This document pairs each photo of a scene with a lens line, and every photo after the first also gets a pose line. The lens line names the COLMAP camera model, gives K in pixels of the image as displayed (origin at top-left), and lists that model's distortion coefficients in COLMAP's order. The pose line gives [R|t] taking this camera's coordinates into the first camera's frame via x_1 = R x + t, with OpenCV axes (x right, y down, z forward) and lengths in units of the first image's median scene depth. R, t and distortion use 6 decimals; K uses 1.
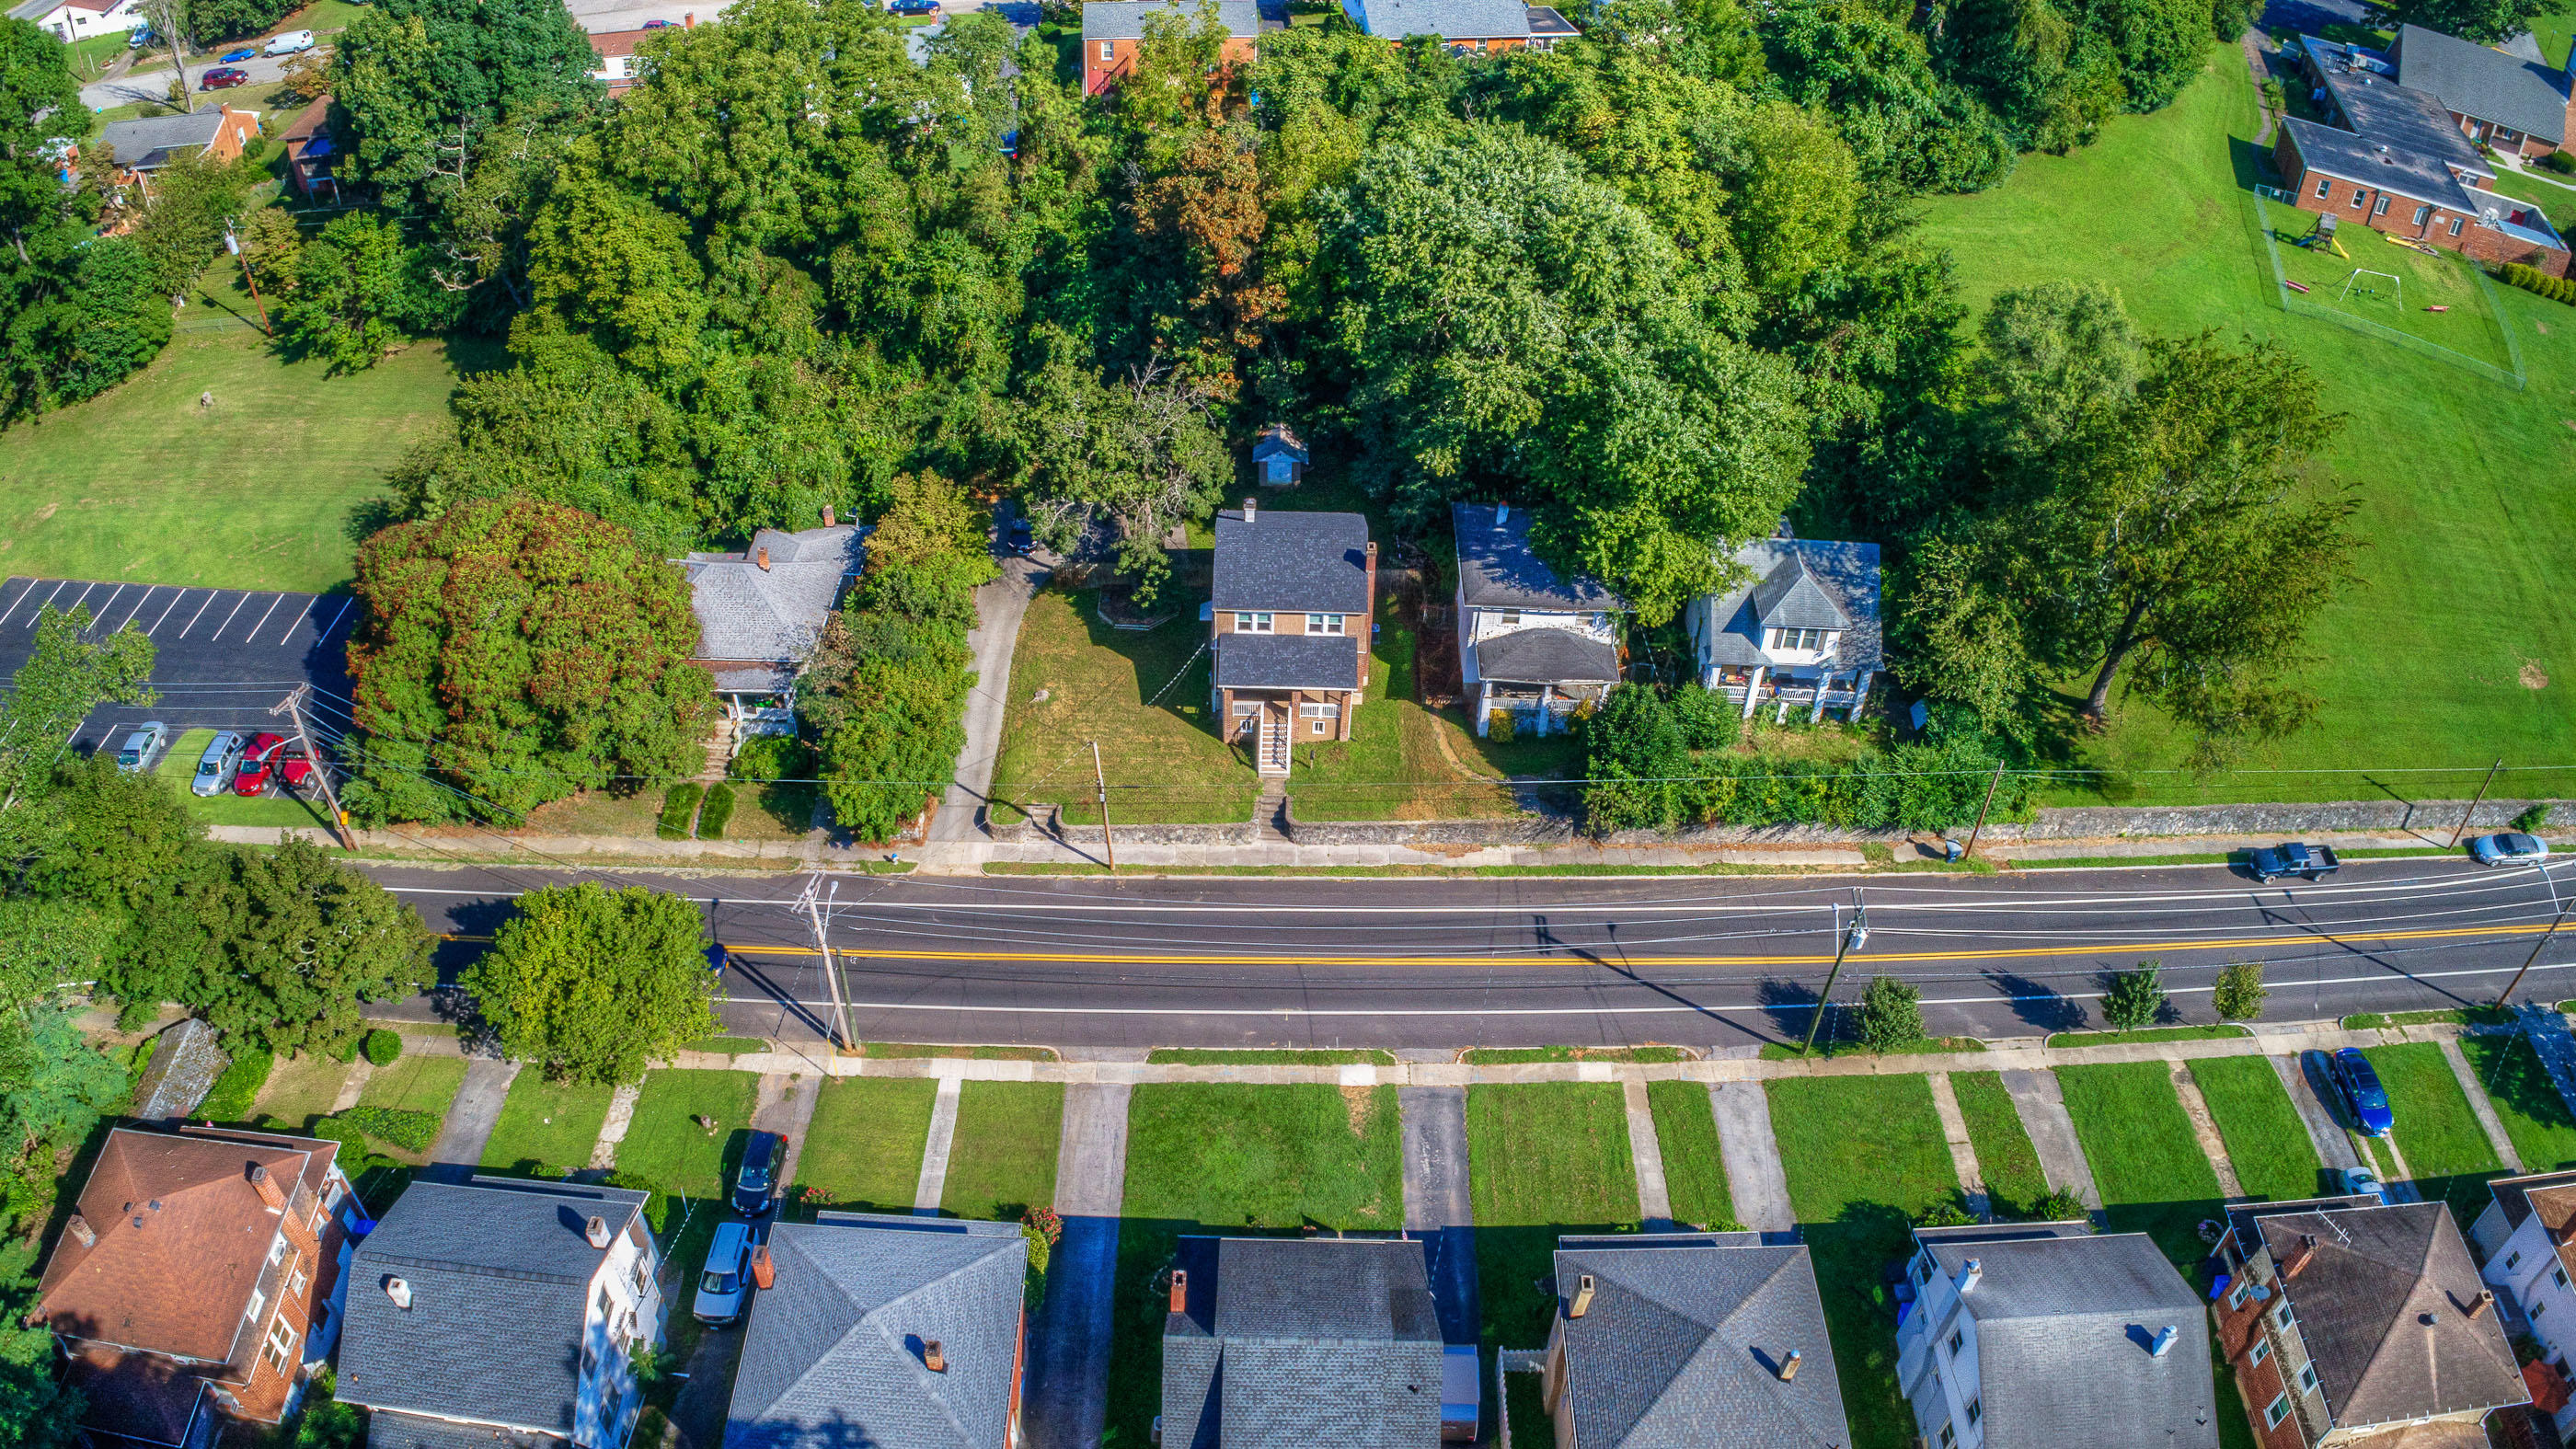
lens RADIAL K [[1798.9, 0, 1288.0], [0, 1798.9, 724.5], [0, 0, 1]] dist [-0.264441, 0.076840]
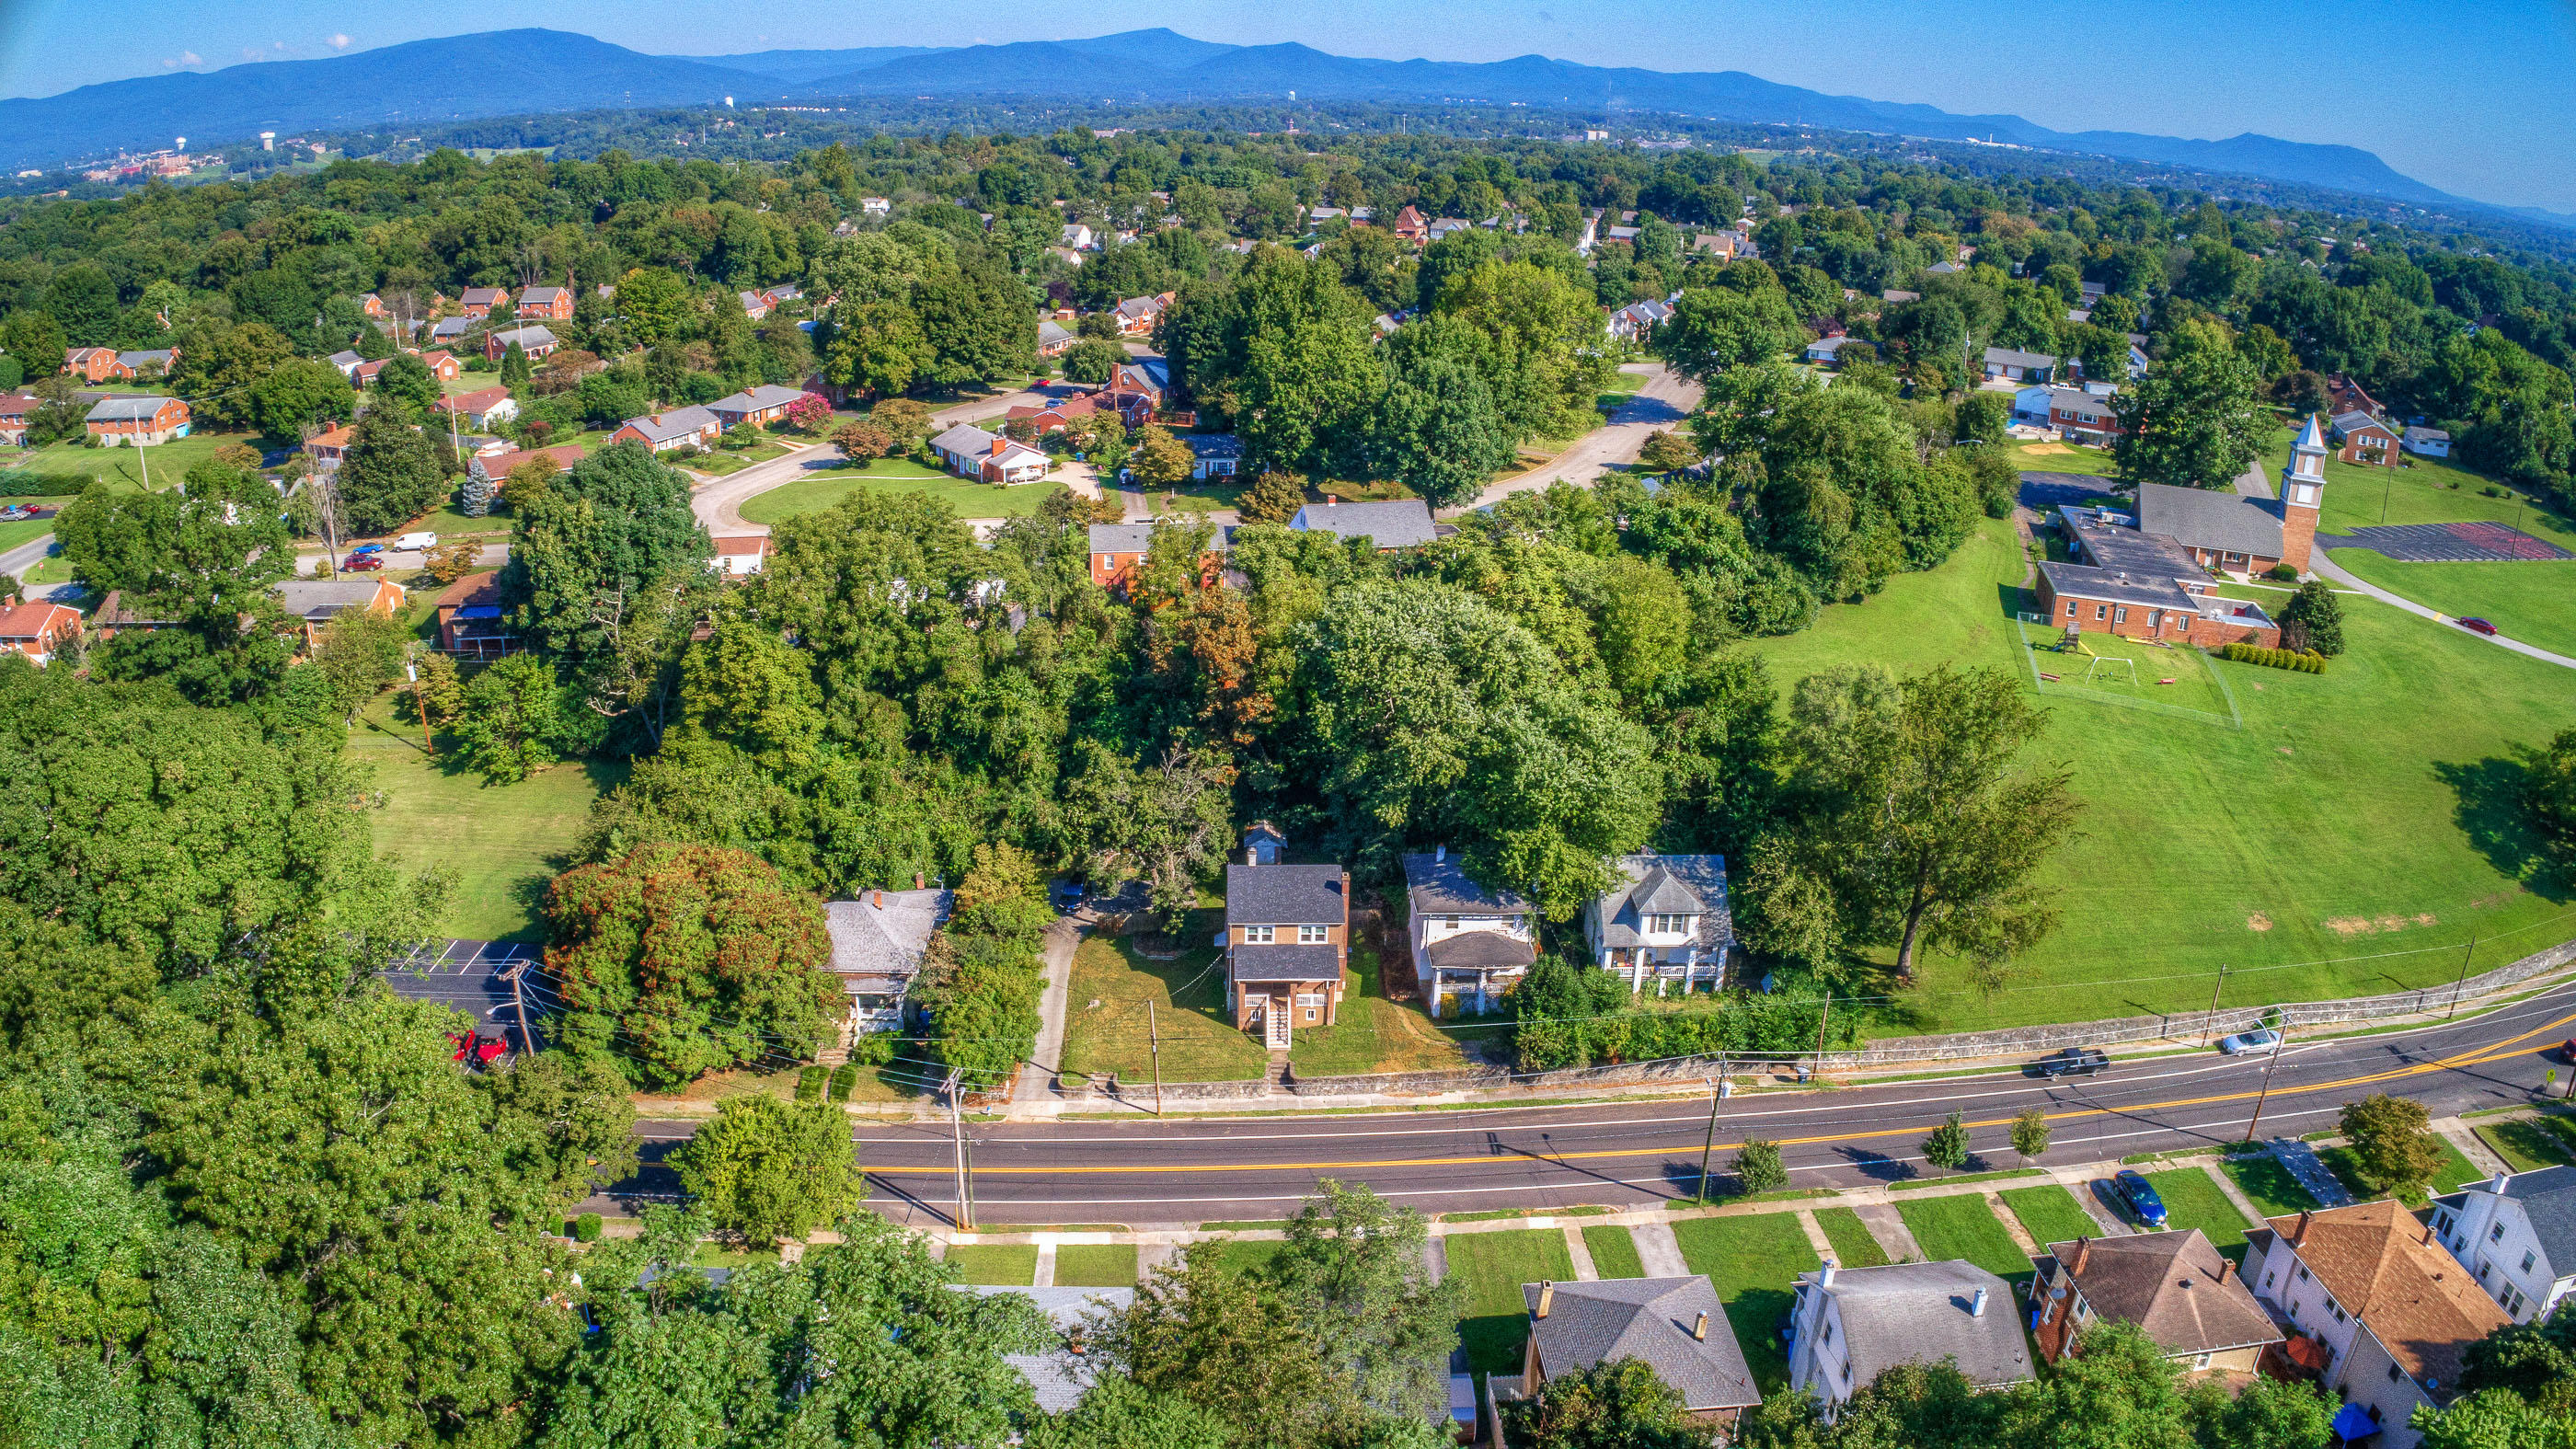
lens RADIAL K [[1798.9, 0, 1288.0], [0, 1798.9, 724.5], [0, 0, 1]] dist [-0.264441, 0.076840]
pose [[0.998227, -0.022748, 0.055009, -0.066835], [0.040038, 0.940416, -0.337661, 0.243763], [-0.044050, 0.339265, 0.939659, -0.294846]]
